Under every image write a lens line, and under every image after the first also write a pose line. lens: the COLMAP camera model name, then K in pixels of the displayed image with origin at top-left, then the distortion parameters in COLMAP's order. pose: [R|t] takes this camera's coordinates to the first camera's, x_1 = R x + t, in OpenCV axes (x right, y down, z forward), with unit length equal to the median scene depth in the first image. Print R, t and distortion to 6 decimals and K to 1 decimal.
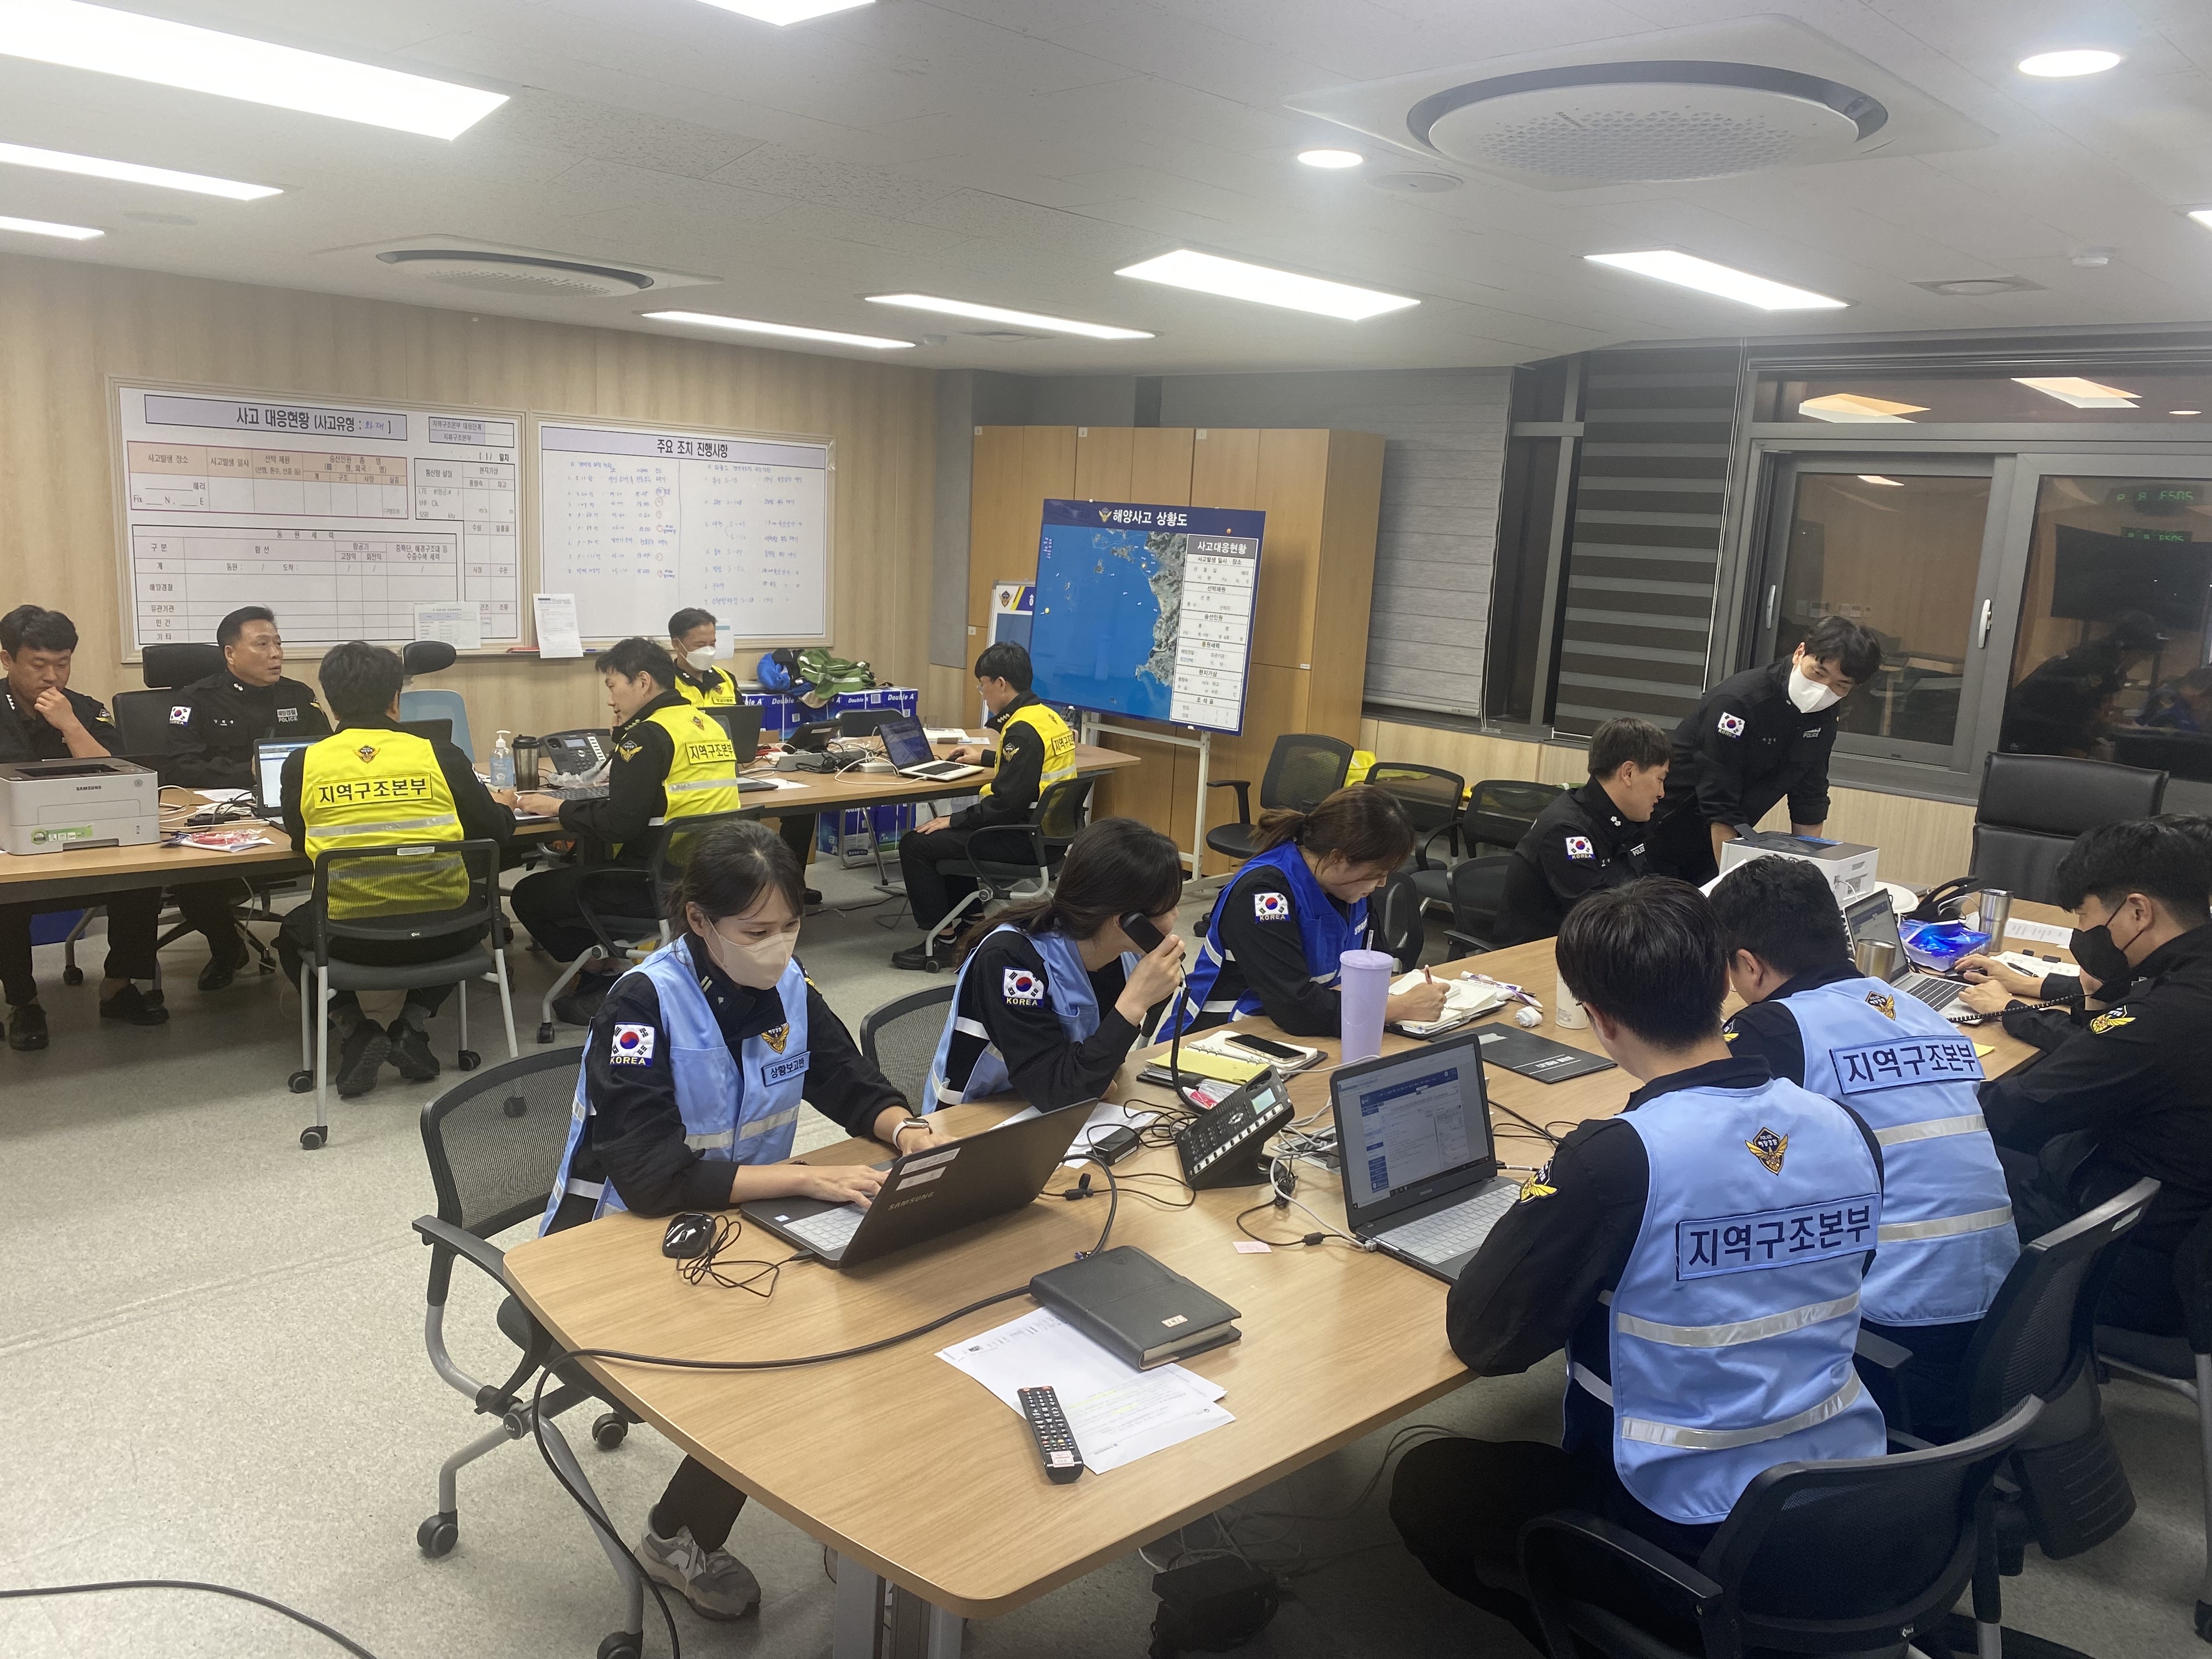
lens RADIAL K [[1678.6, 0, 1097.5], [0, 1678.6, 839.9], [0, 0, 1]] dist [-0.002606, -0.006624]
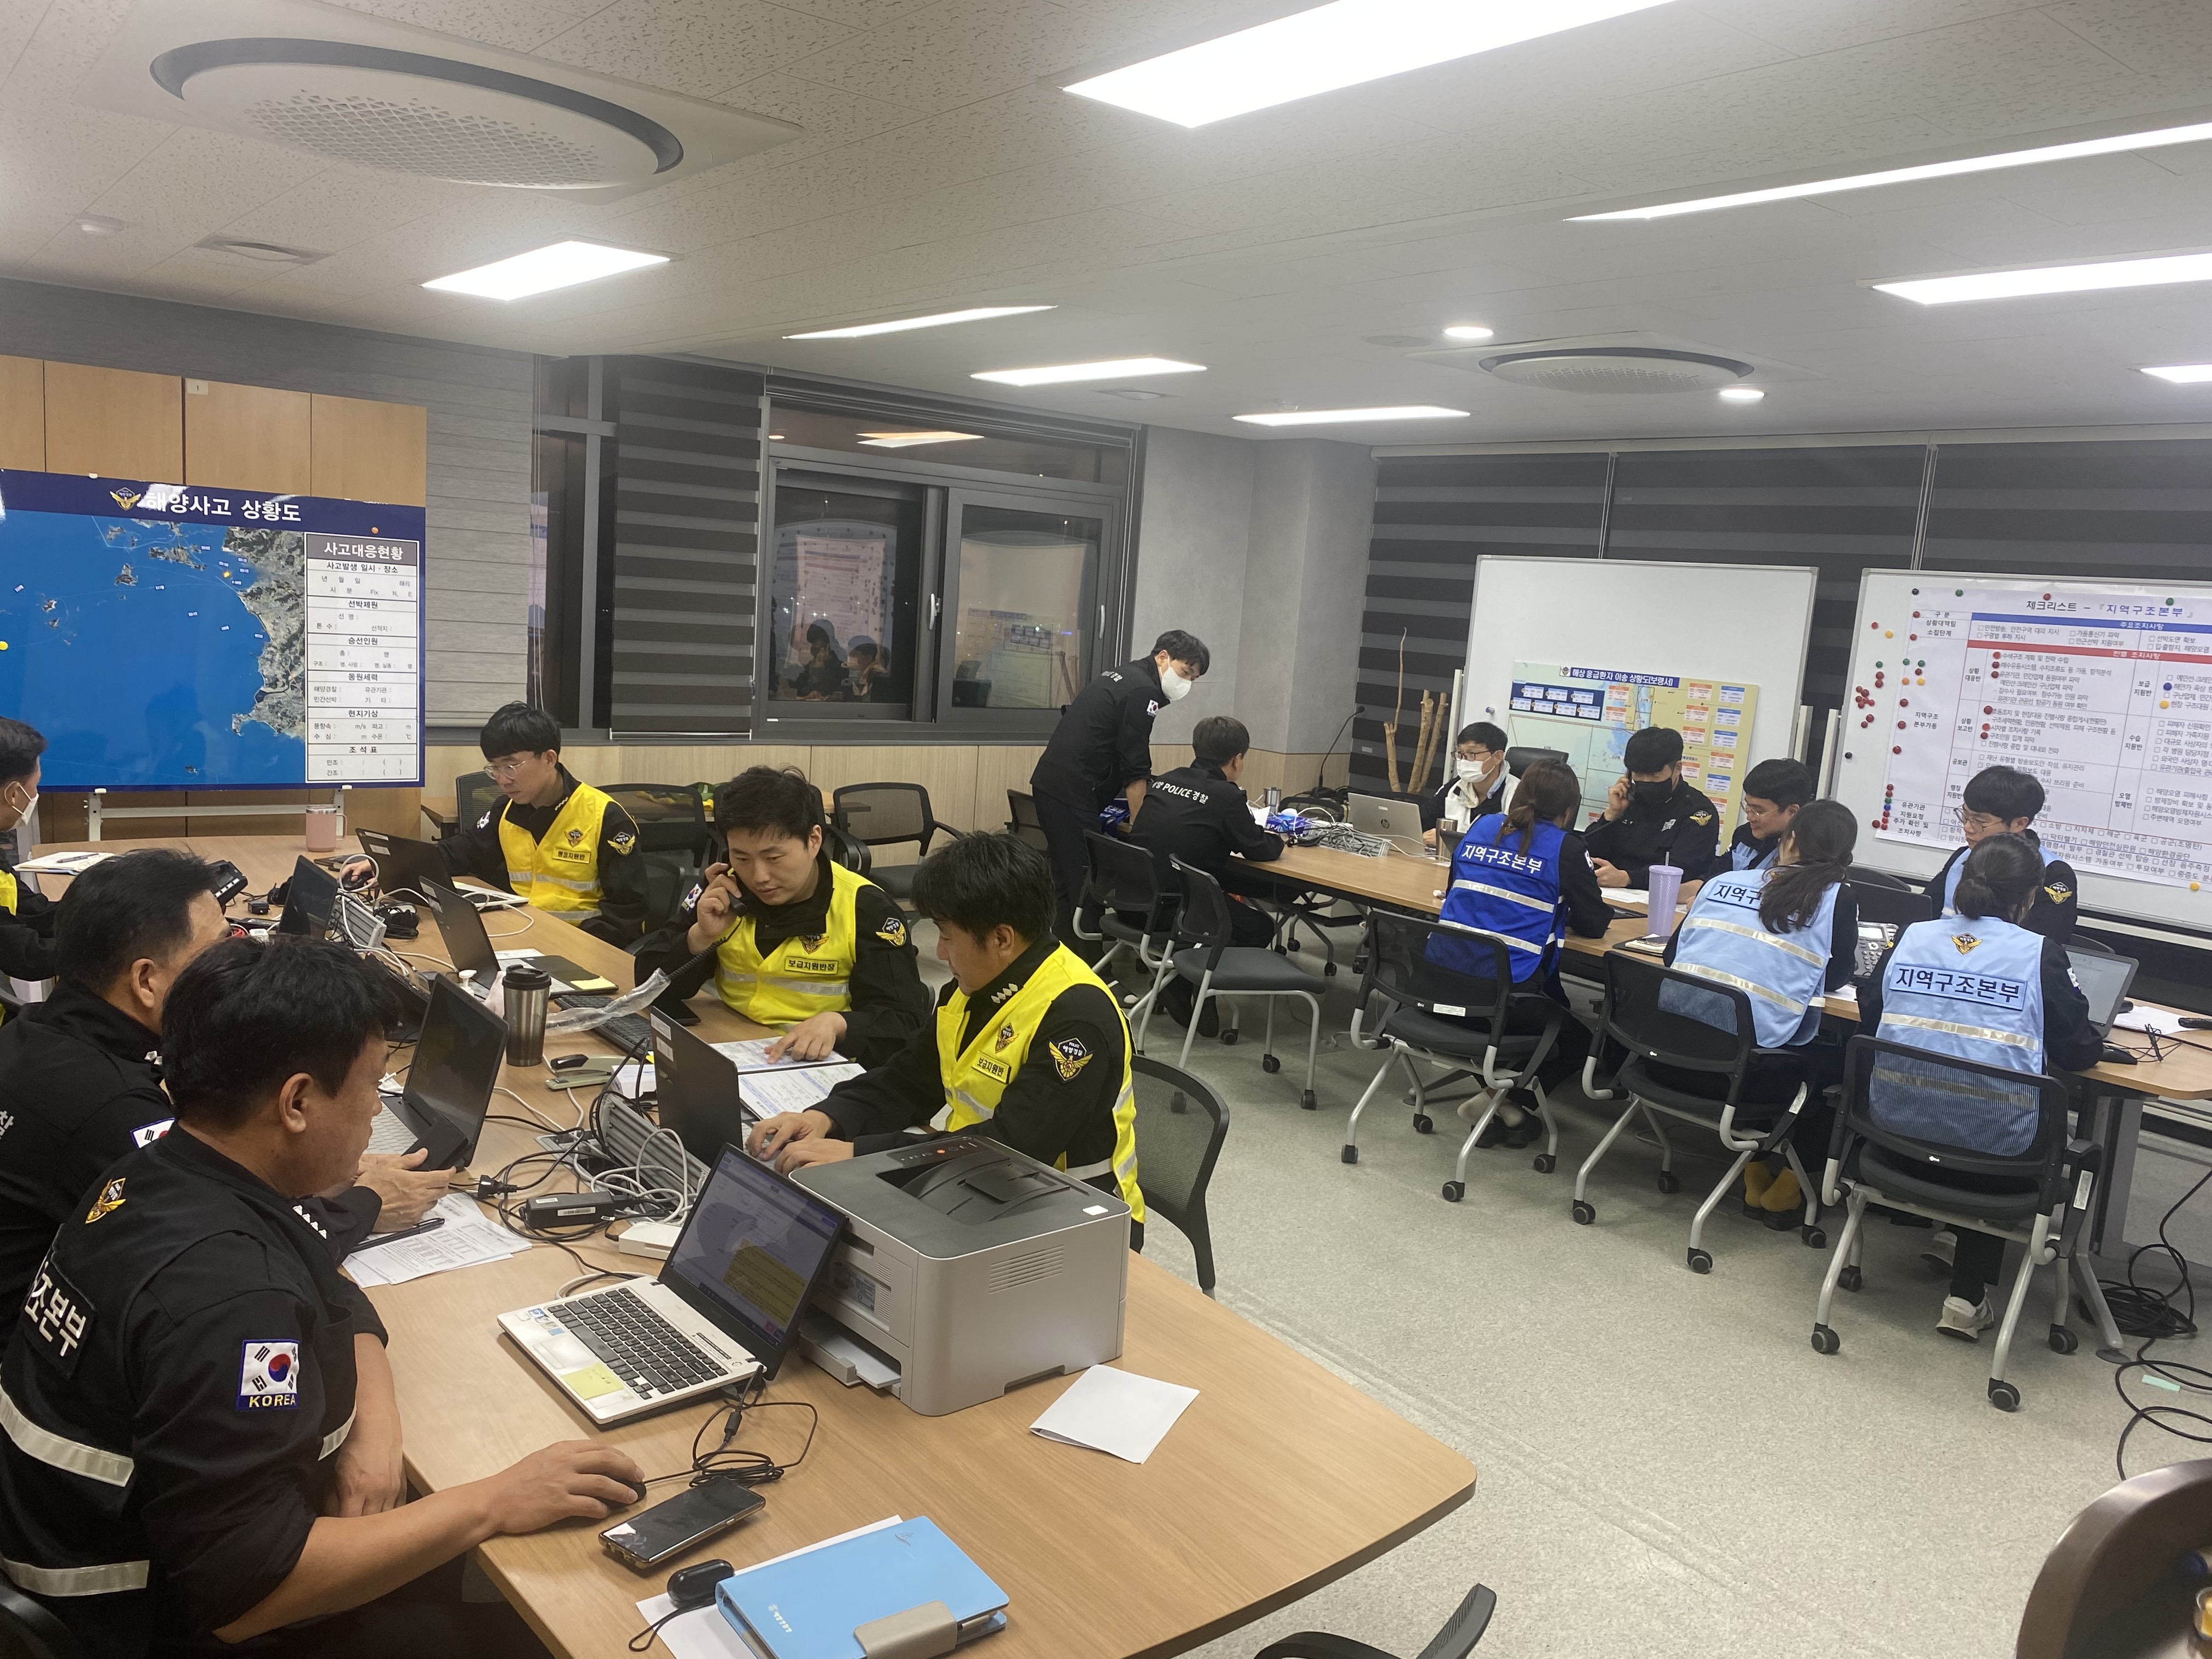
lens RADIAL K [[1678.6, 0, 1098.6], [0, 1678.6, 822.6], [0, 0, 1]] dist [-0.002606, -0.006624]
pose [[0.129512, -0.176983, 0.975656, -0.649525], [0.122852, 0.979226, 0.161322, -0.132325], [-0.983938, 0.098968, 0.148564, 0.552856]]
